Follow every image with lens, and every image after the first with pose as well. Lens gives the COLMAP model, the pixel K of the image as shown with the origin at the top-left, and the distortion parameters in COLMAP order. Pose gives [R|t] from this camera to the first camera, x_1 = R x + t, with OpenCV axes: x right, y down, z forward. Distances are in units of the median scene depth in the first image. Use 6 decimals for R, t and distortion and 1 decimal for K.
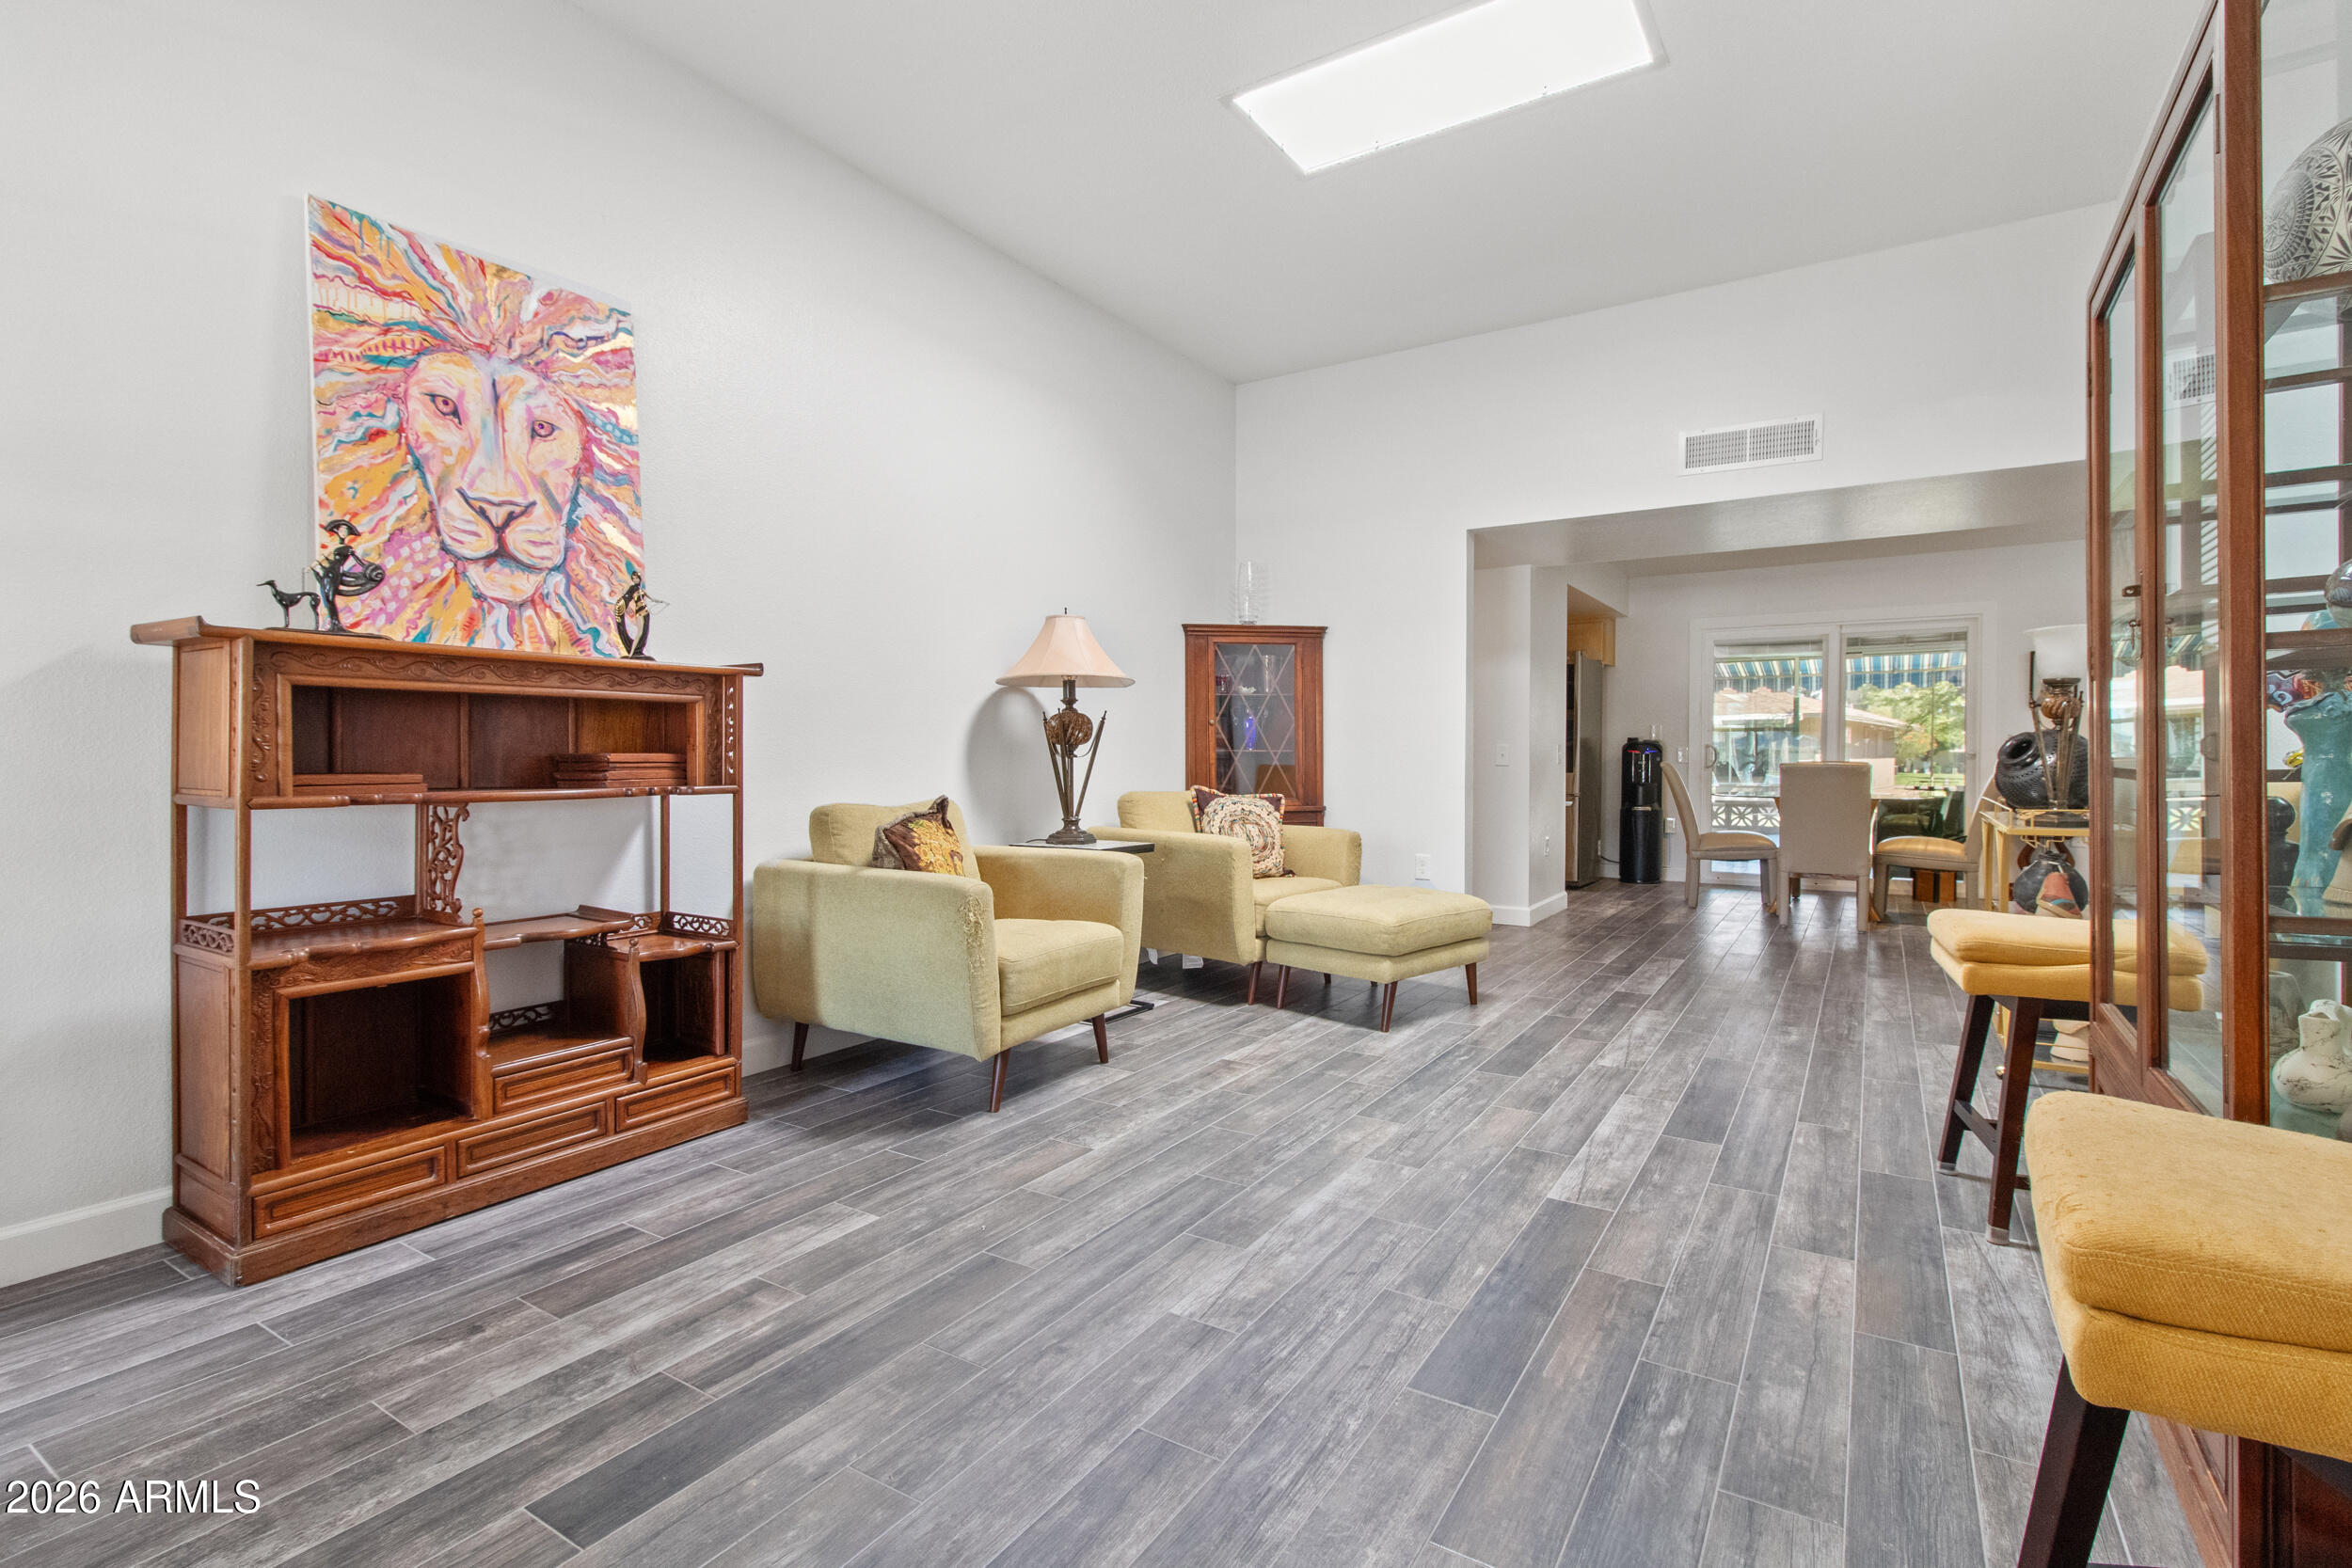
lens RADIAL K [[1091.9, 0, 1176.3], [0, 1091.9, 765.5], [0, 0, 1]] dist [-0.000327, 0.000856]
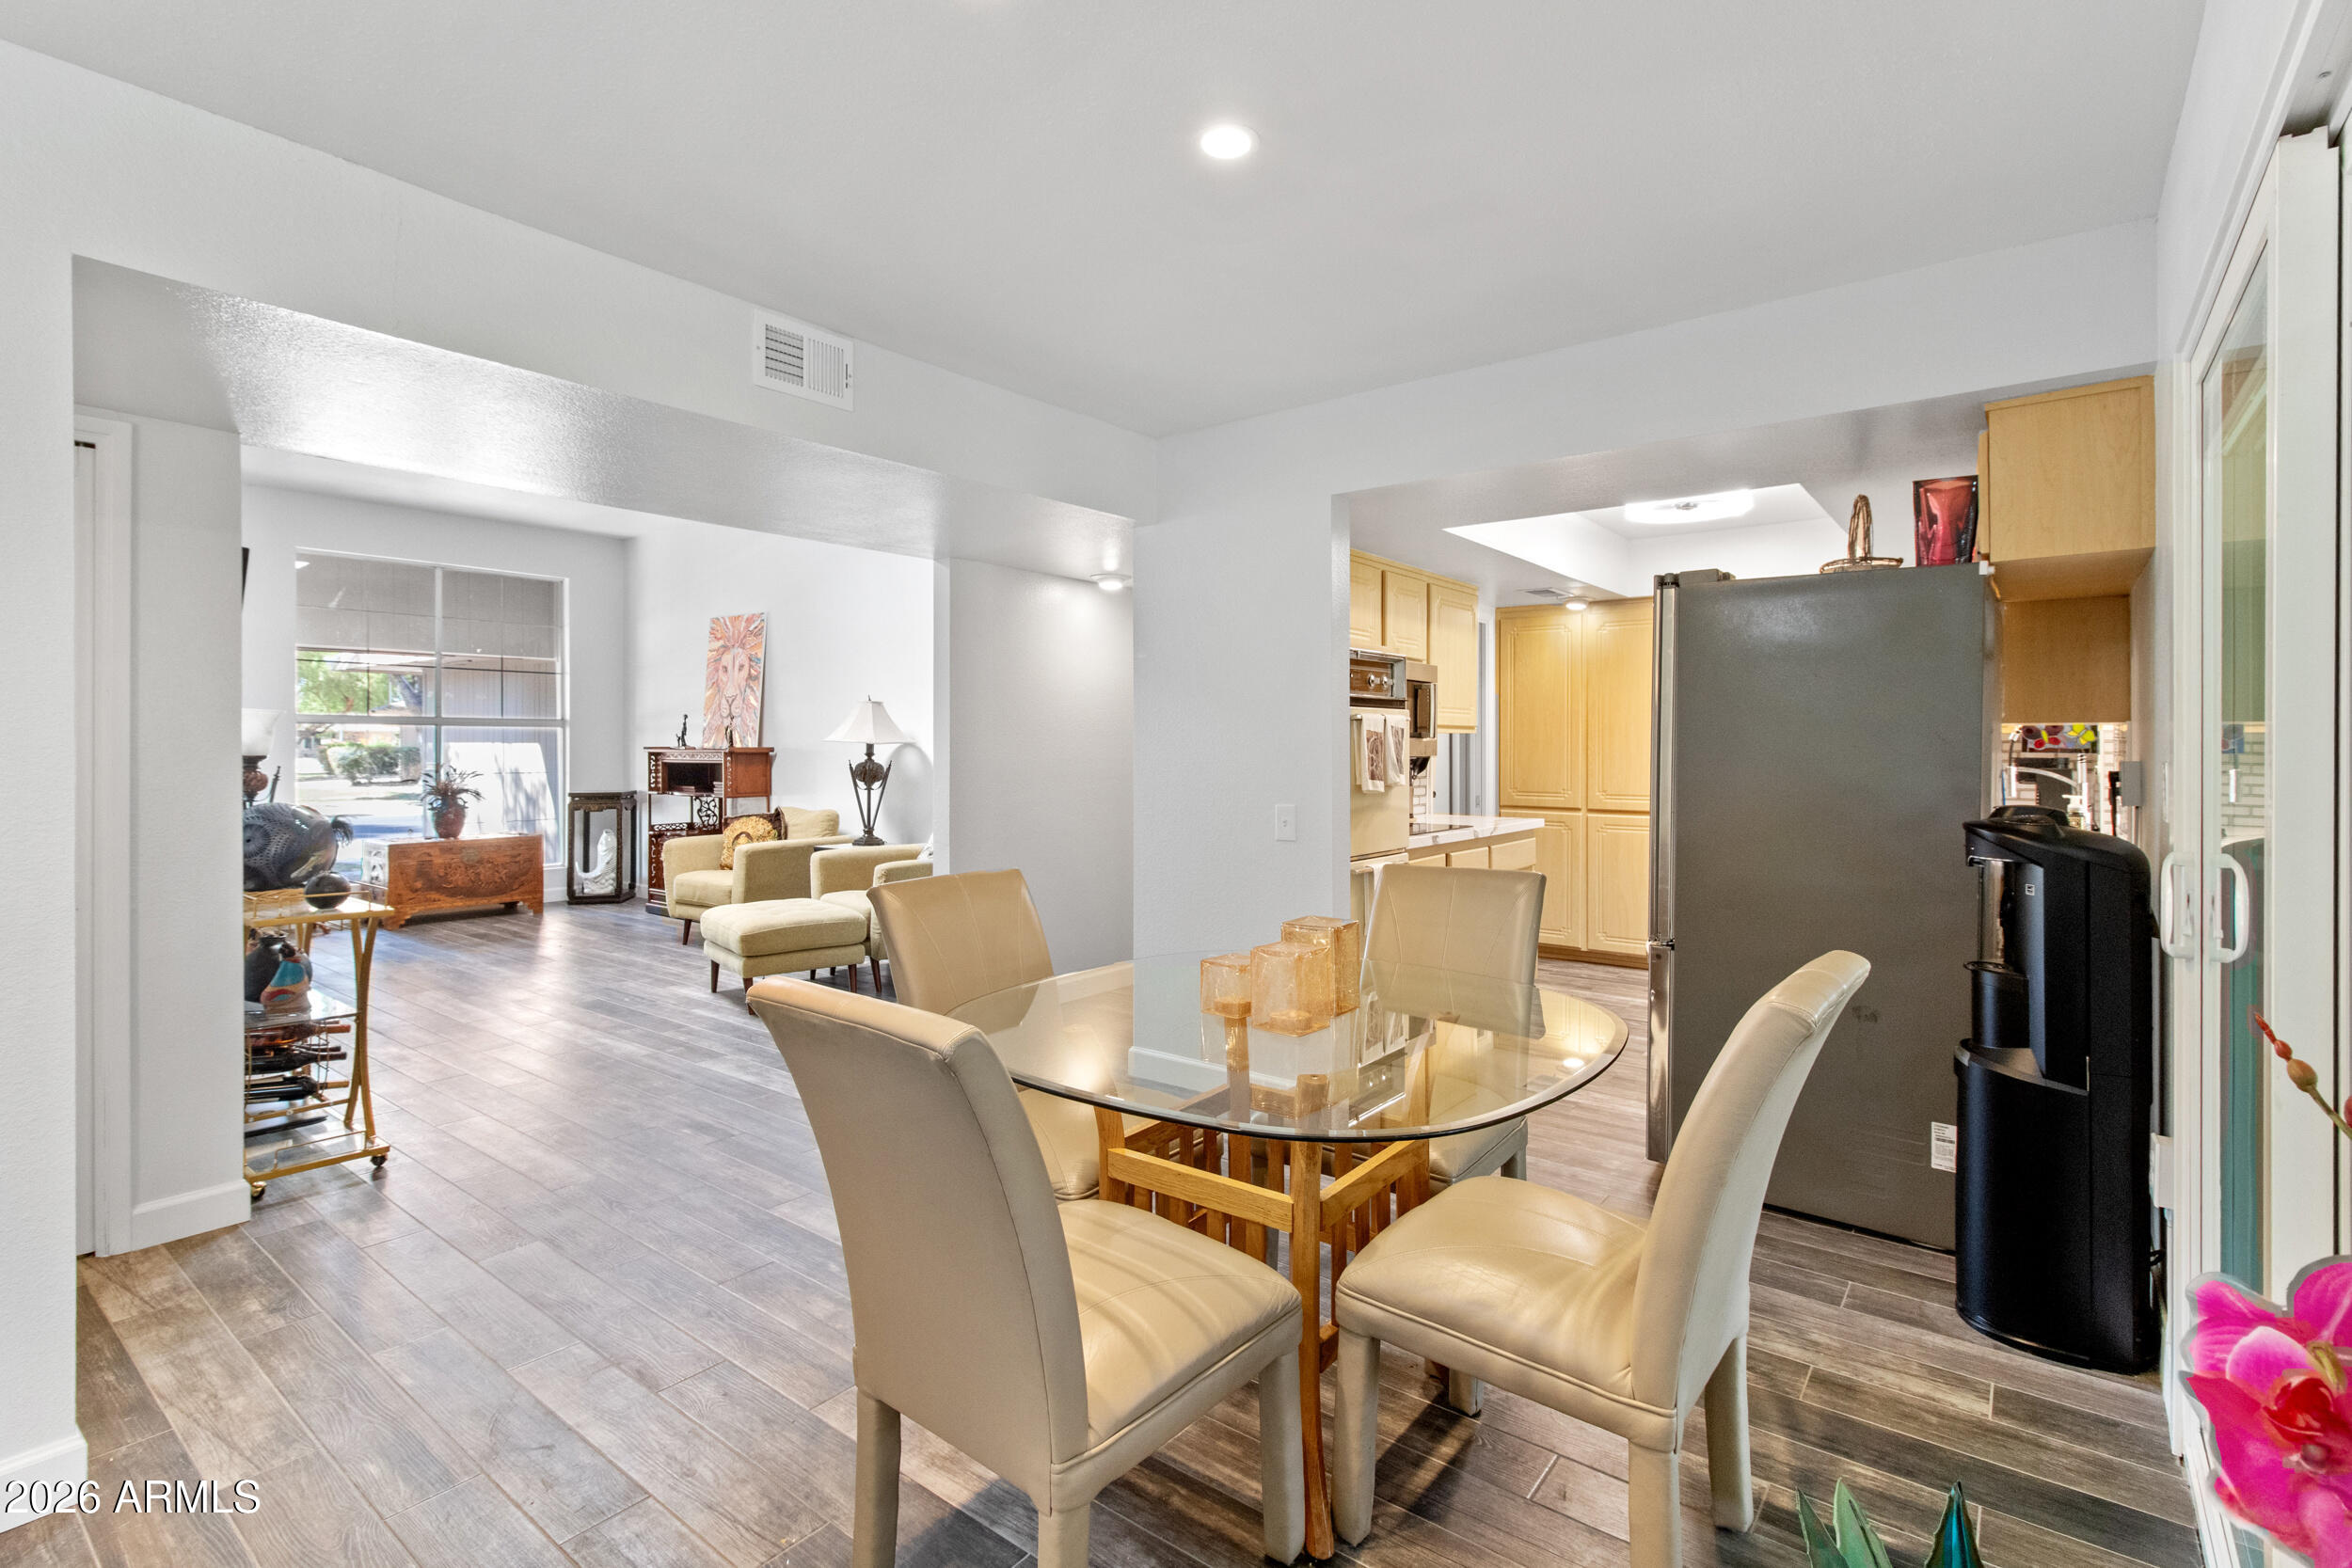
lens RADIAL K [[1091.9, 0, 1183.6], [0, 1091.9, 750.3], [0, 0, 1]] dist [-0.000327, 0.000856]
pose [[-0.090884, 0.002905, -0.995857, 2.223223], [-0.008753, 0.999955, 0.003716, -0.117274], [0.995823, 0.009055, -0.090854, 2.489993]]
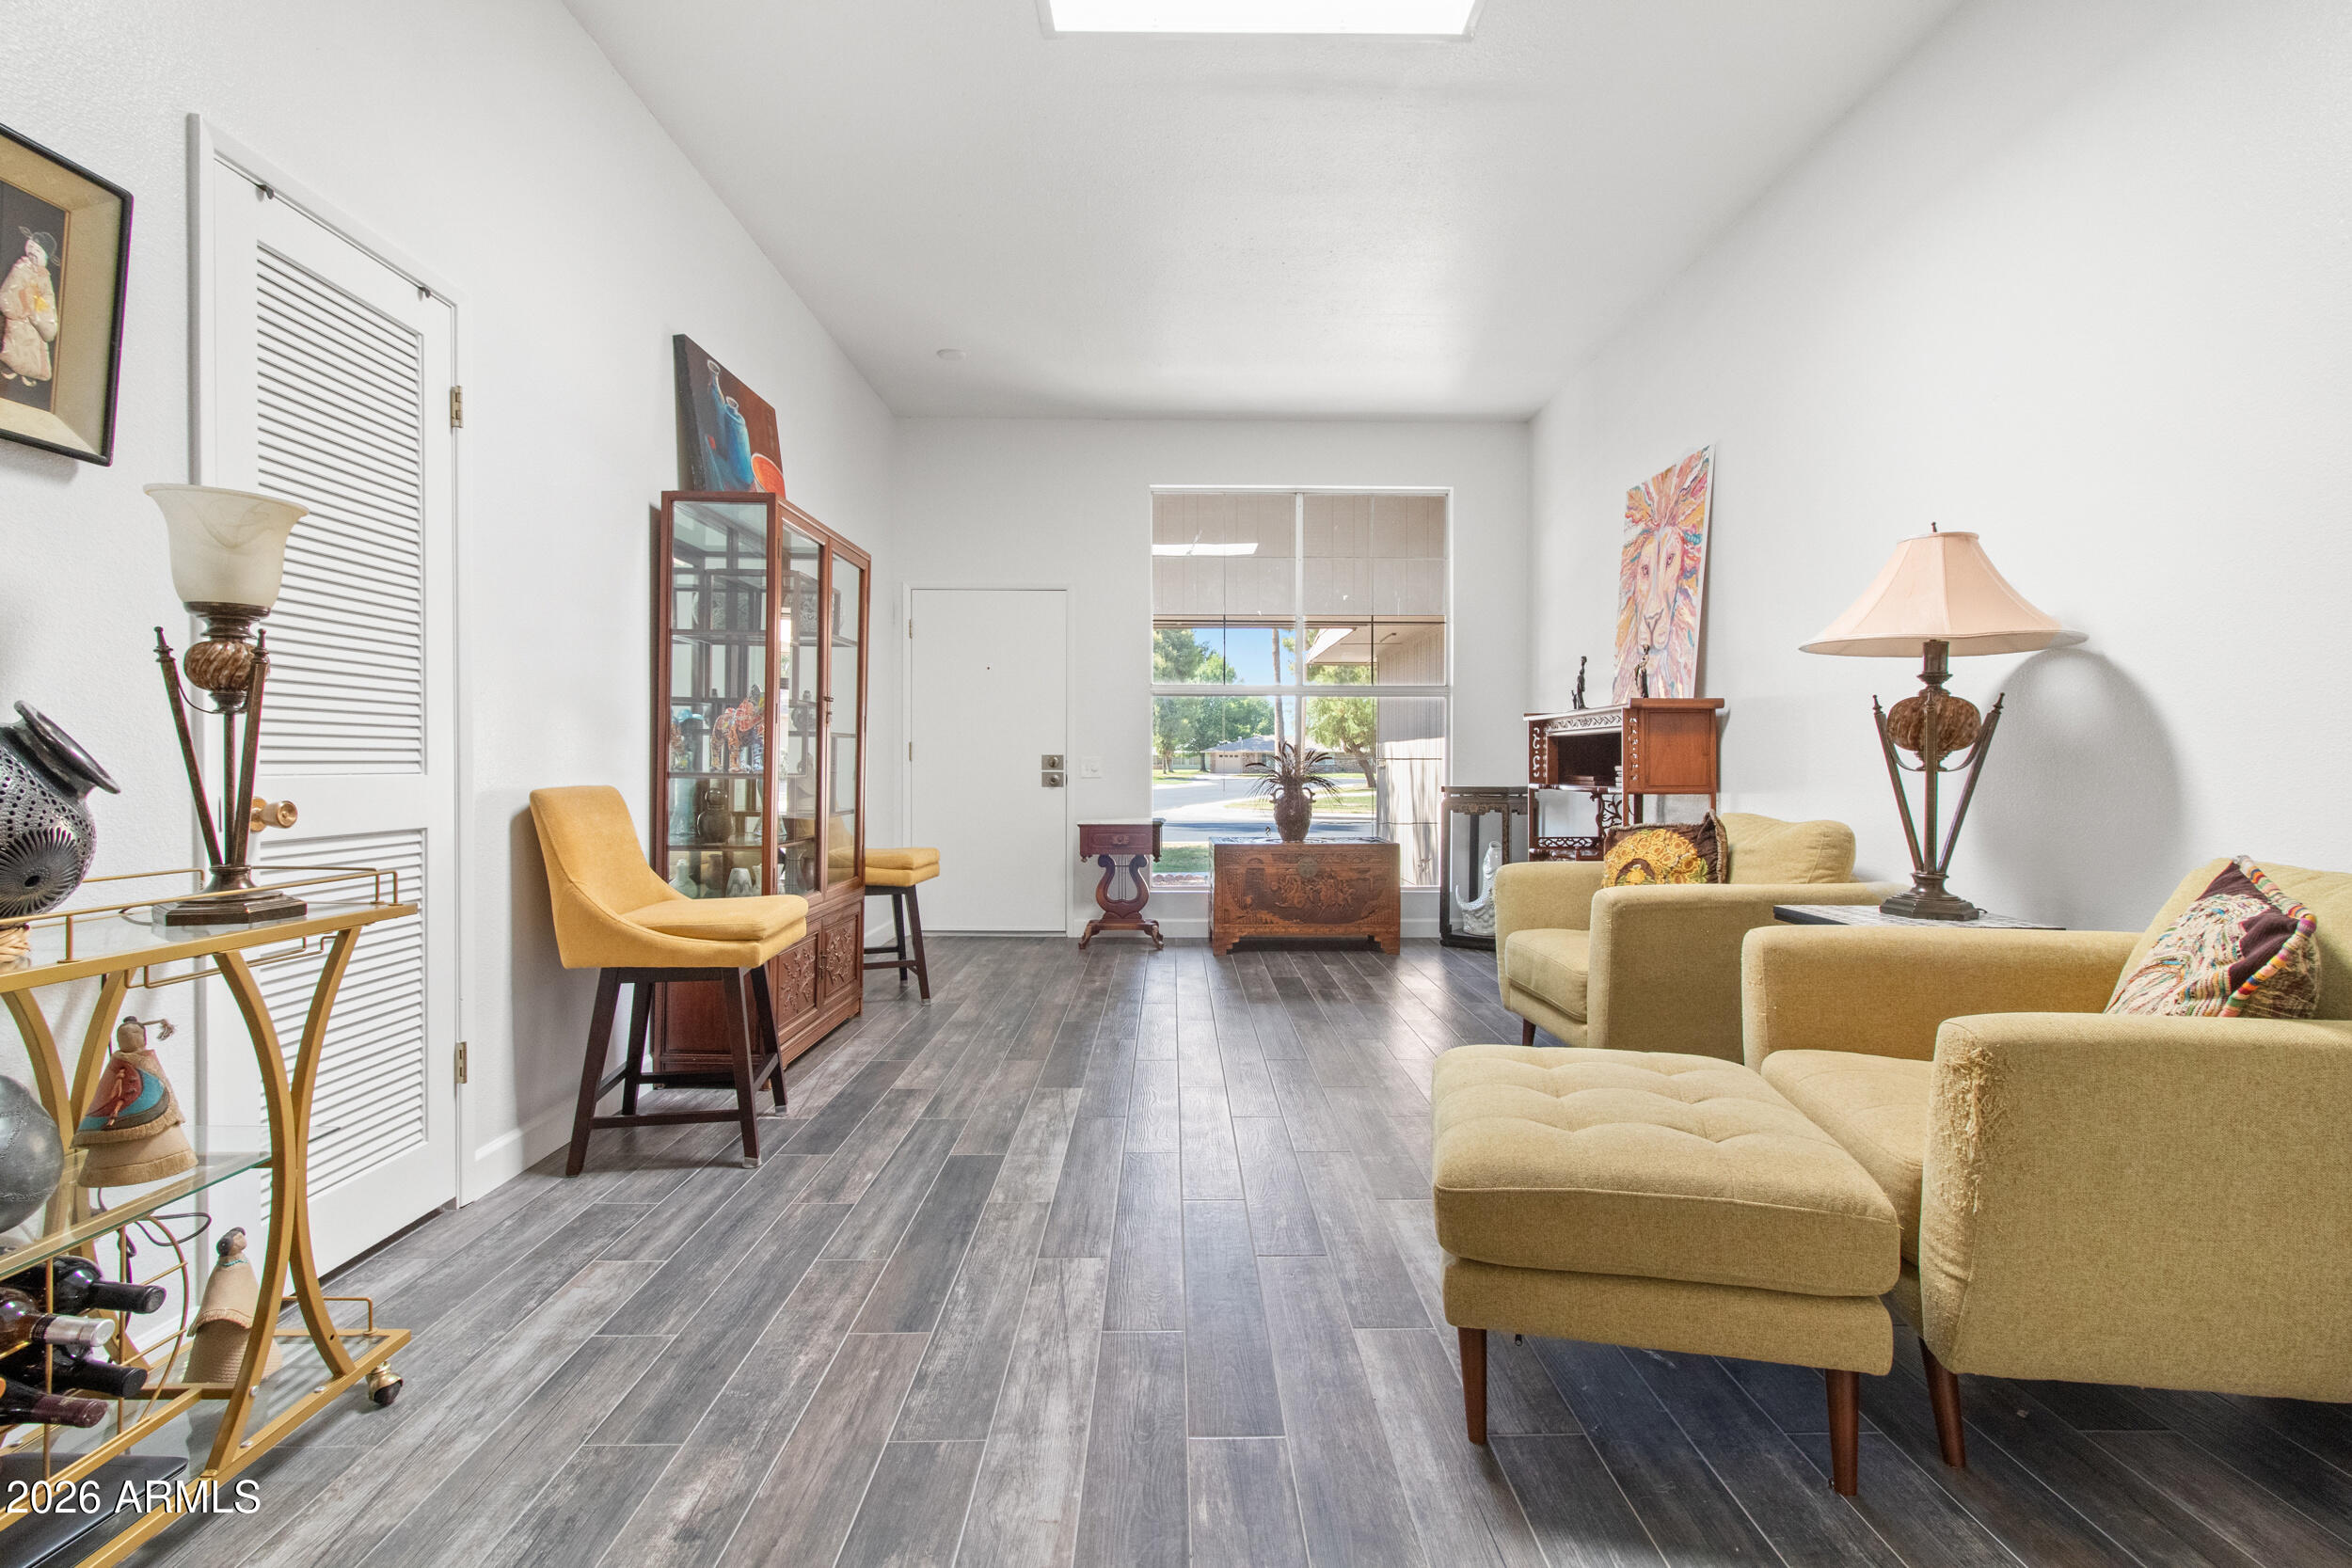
lens RADIAL K [[1091.9, 0, 1189.5], [0, 1091.9, 768.5], [0, 0, 1]] dist [-0.000327, 0.000856]
pose [[-0.832052, -0.001084, -0.554697, 0.889394], [-0.007378, 0.999931, 0.009114, -0.018585], [0.554649, 0.011675, -0.832003, 1.988269]]
